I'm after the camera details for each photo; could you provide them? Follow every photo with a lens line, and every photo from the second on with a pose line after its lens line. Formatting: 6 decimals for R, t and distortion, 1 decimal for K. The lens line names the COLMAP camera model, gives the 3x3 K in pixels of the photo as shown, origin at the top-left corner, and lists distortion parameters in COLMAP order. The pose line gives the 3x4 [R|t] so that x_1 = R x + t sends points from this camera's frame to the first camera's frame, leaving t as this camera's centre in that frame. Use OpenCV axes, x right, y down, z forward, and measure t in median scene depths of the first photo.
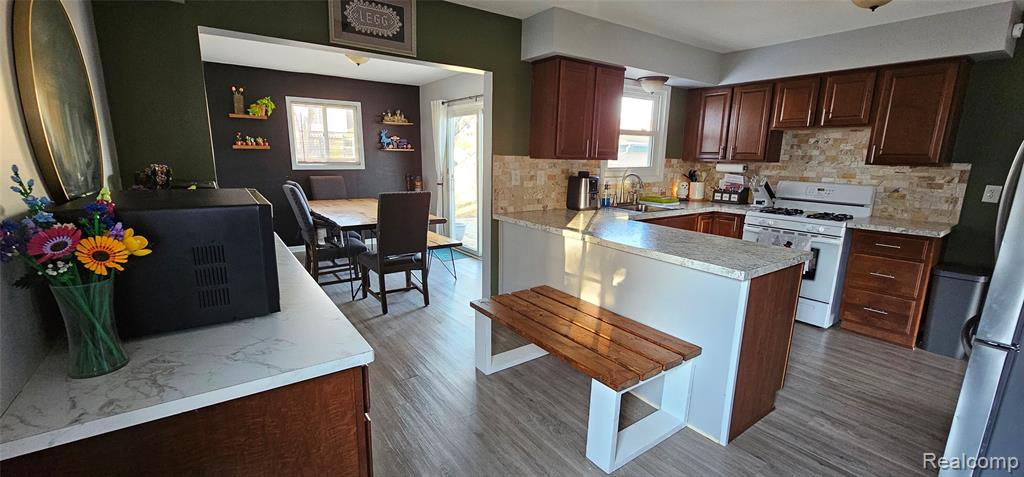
lens RADIAL K [[416.8, 0, 510.9], [0, 416.8, 239.1], [0, 0, 1]] dist [-0.003372, 0.001427]
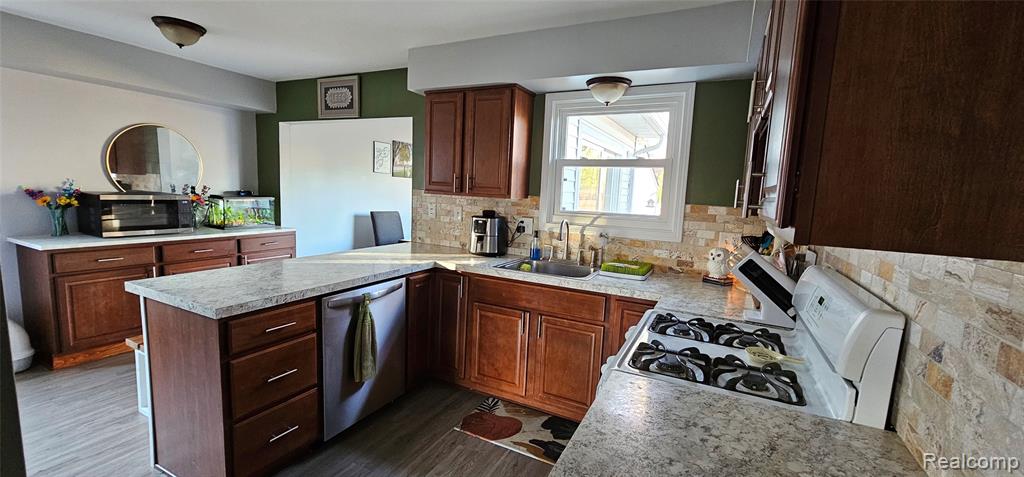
lens RADIAL K [[416.8, 0, 512.3], [0, 416.8, 240.9], [0, 0, 1]] dist [-0.003372, 0.001427]
pose [[0.465639, 0.112364, -0.877812, 0.968141], [-0.211294, 0.977336, 0.013022, -0.123656], [0.859381, 0.179413, 0.478828, 0.650806]]
